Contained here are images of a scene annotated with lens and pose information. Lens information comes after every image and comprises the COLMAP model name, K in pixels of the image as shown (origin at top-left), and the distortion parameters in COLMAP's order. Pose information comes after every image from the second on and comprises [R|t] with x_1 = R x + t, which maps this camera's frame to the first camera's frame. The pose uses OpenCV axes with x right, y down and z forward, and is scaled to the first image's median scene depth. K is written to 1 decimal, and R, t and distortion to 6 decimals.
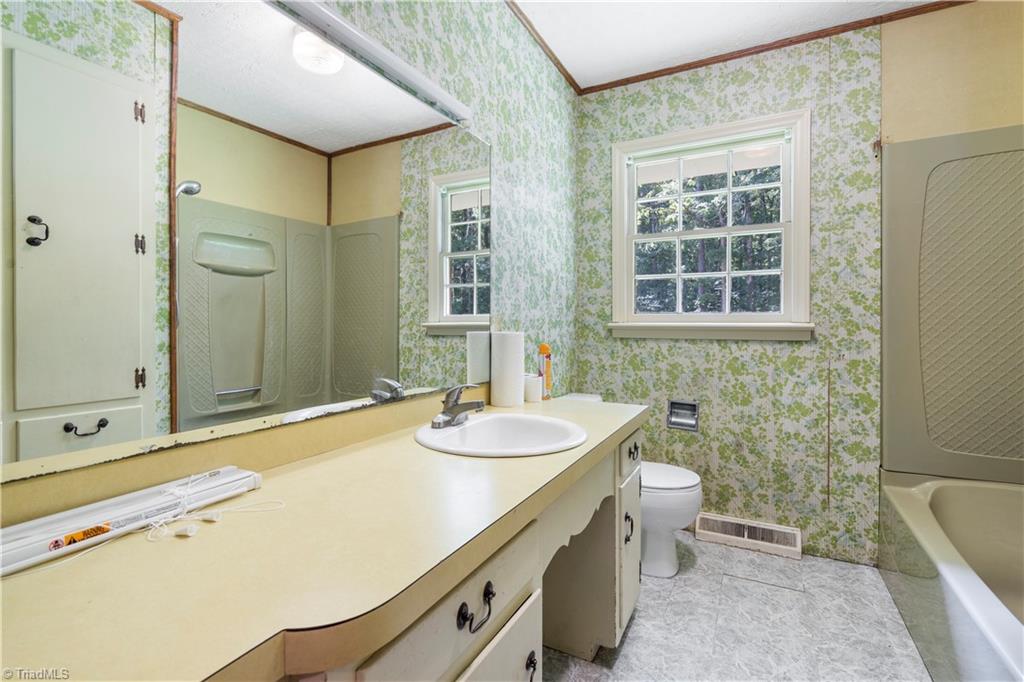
lens RADIAL K [[480.2, 0, 516.2], [0, 480.2, 335.5], [0, 0, 1]] dist [0.000998, -0.000557]
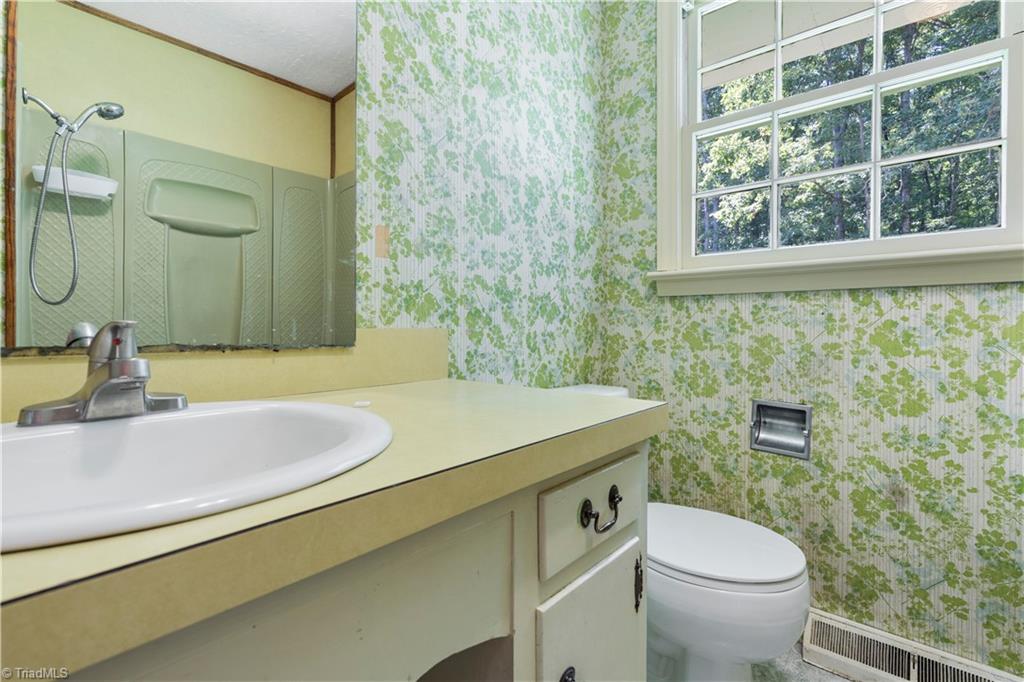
lens RADIAL K [[480.2, 0, 506.1], [0, 480.2, 333.8], [0, 0, 1]] dist [0.000998, -0.000557]
pose [[0.970566, 0.006537, -0.240748, 0.174295], [-0.008968, 0.999919, -0.009002, 0.064401], [0.240669, 0.010896, 0.970546, 0.386140]]
